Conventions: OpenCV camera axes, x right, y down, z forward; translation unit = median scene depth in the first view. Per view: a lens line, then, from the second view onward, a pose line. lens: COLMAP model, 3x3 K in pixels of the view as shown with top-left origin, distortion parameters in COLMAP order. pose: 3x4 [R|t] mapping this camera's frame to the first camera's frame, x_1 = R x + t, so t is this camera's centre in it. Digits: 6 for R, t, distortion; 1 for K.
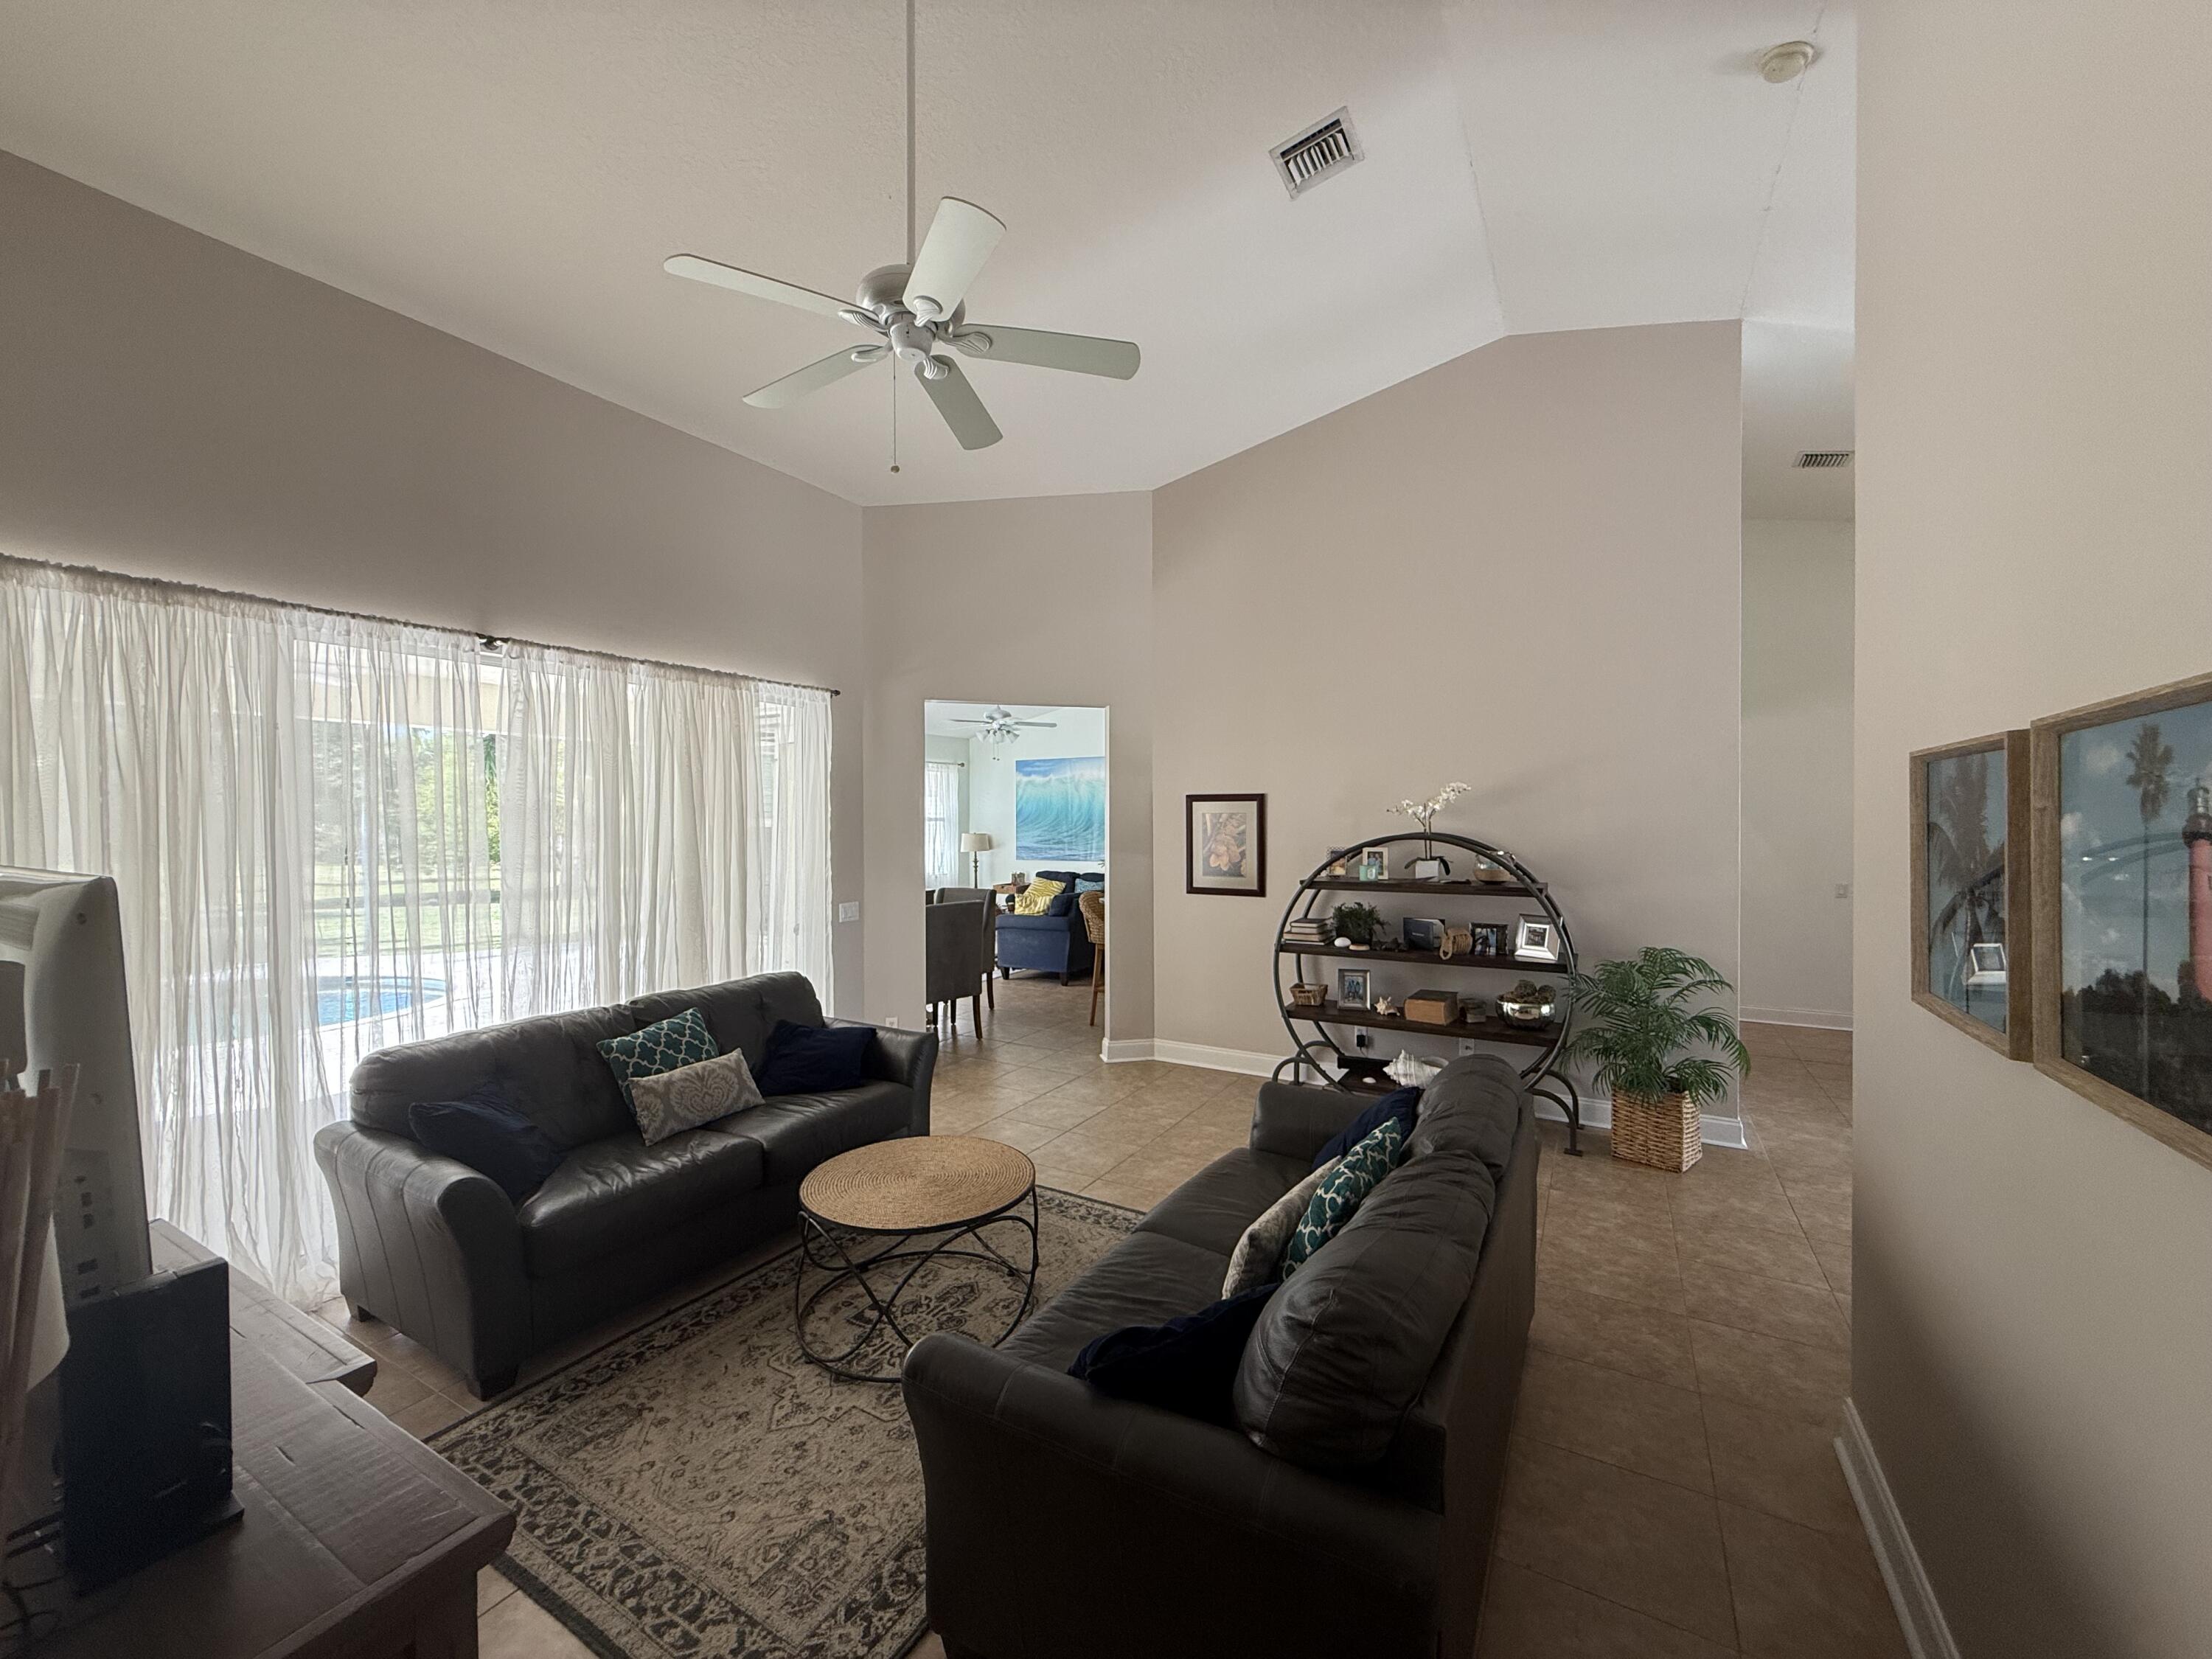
lens RADIAL K [[887.6, 0, 1103.6], [0, 887.6, 828.2], [0, 0, 1]] dist [-0.003247, 0.000141]
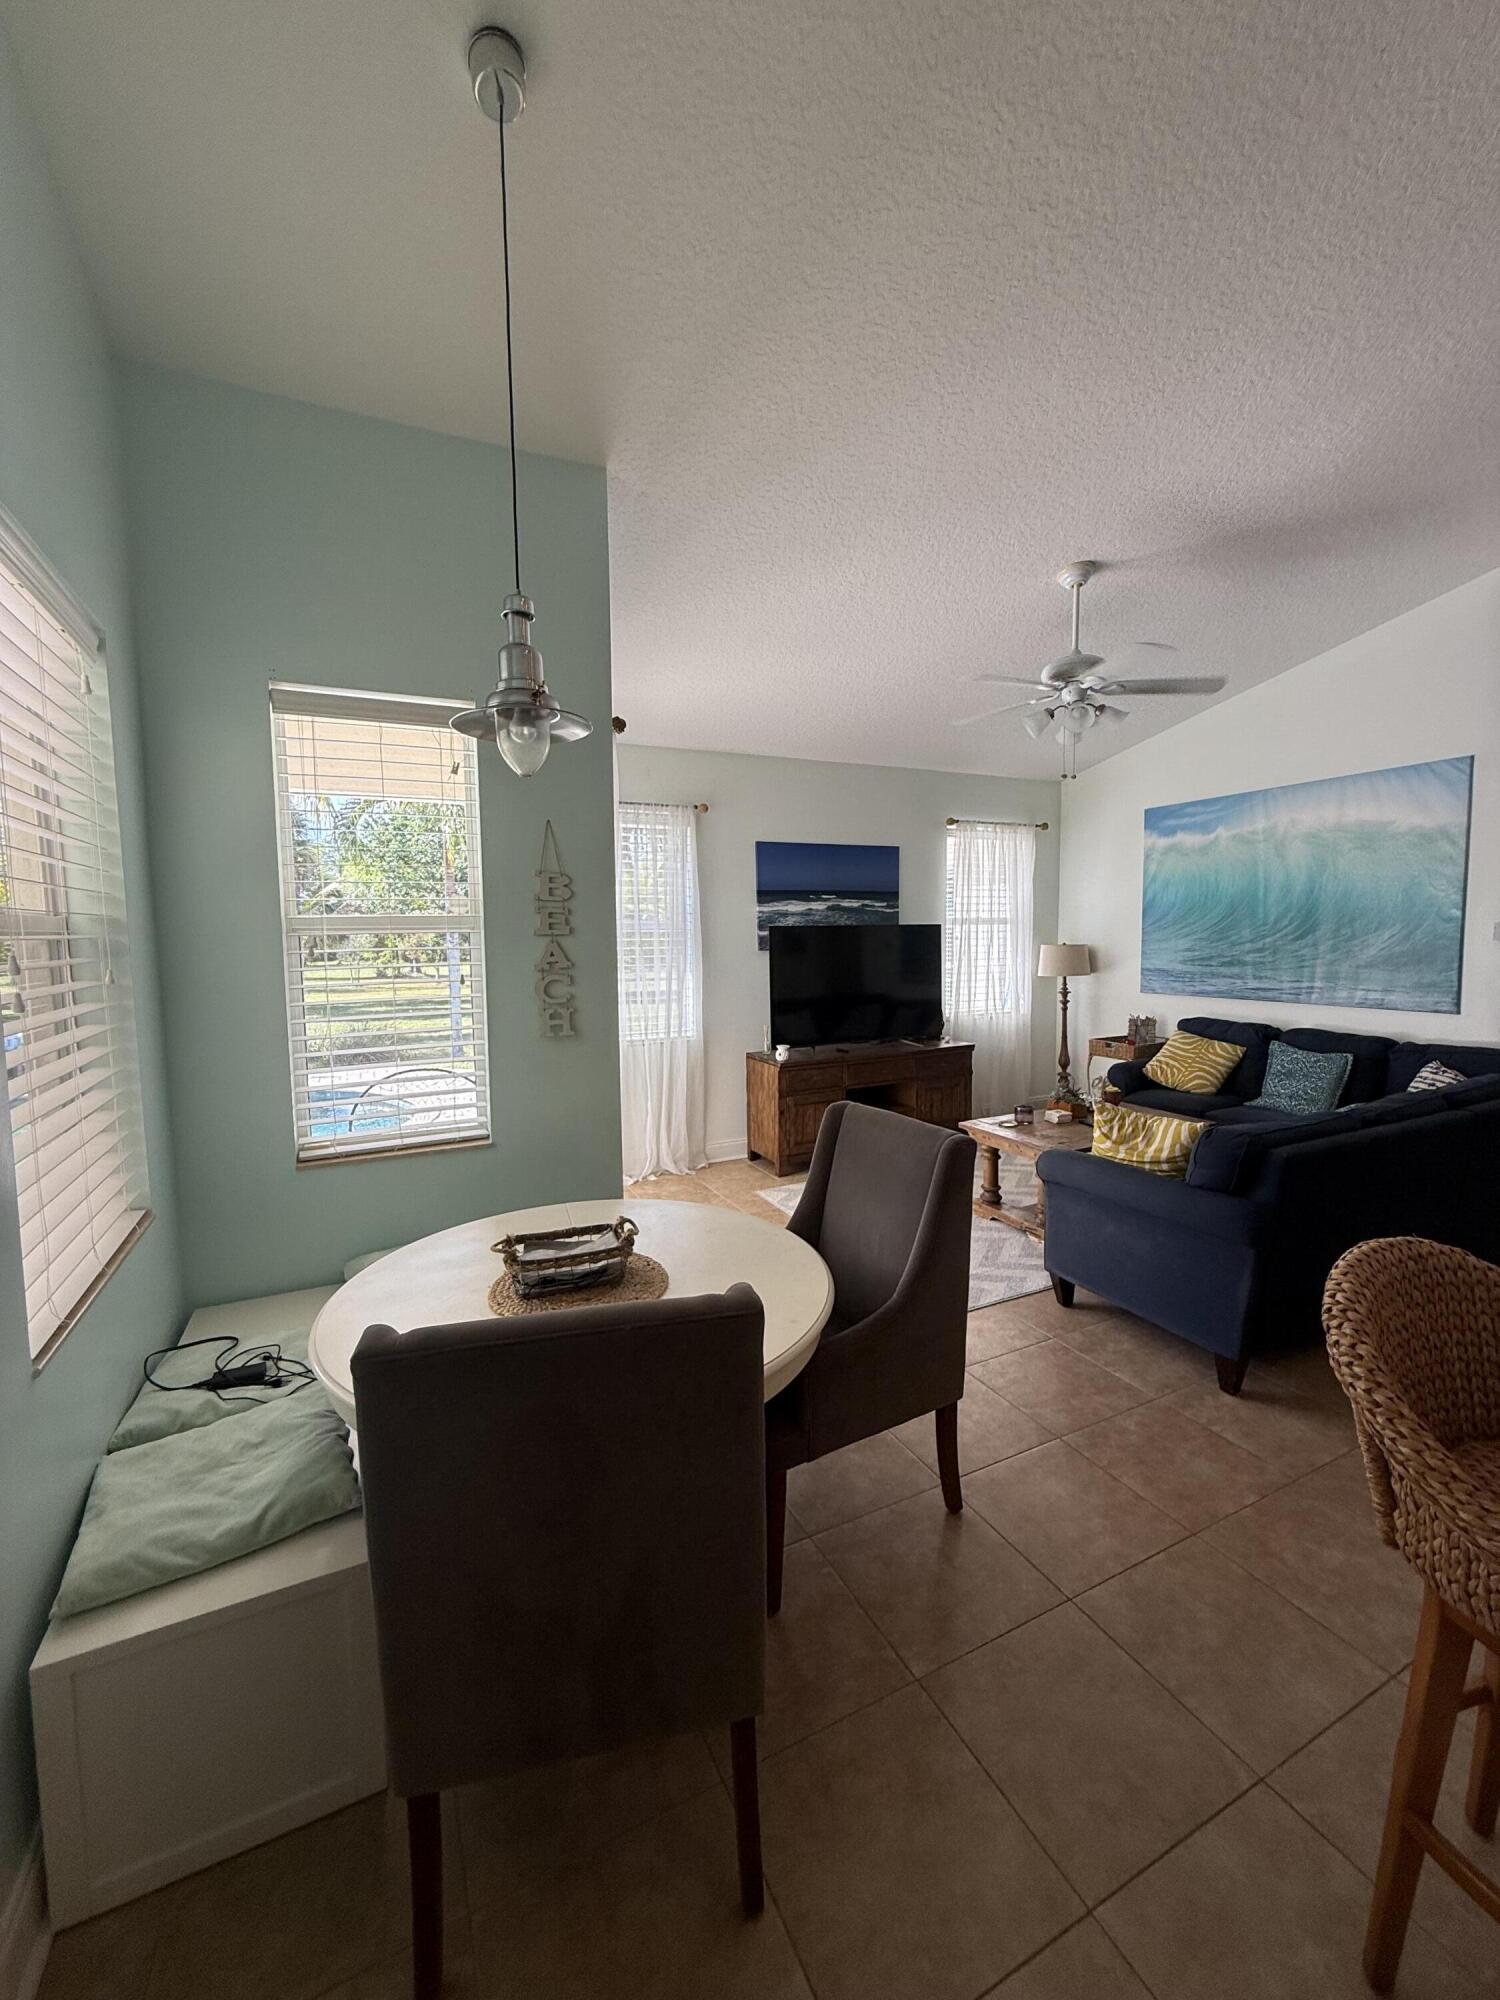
lens RADIAL K [[802.5, 0, 751.0], [0, 802.5, 994.4], [0, 0, 1]] dist [-0.003247, 0.000141]
pose [[0.828312, 0.036006, -0.559108, -0.021345], [0.003935, 0.997534, 0.070069, 0.001045], [0.560253, -0.060239, 0.826128, 0.465539]]
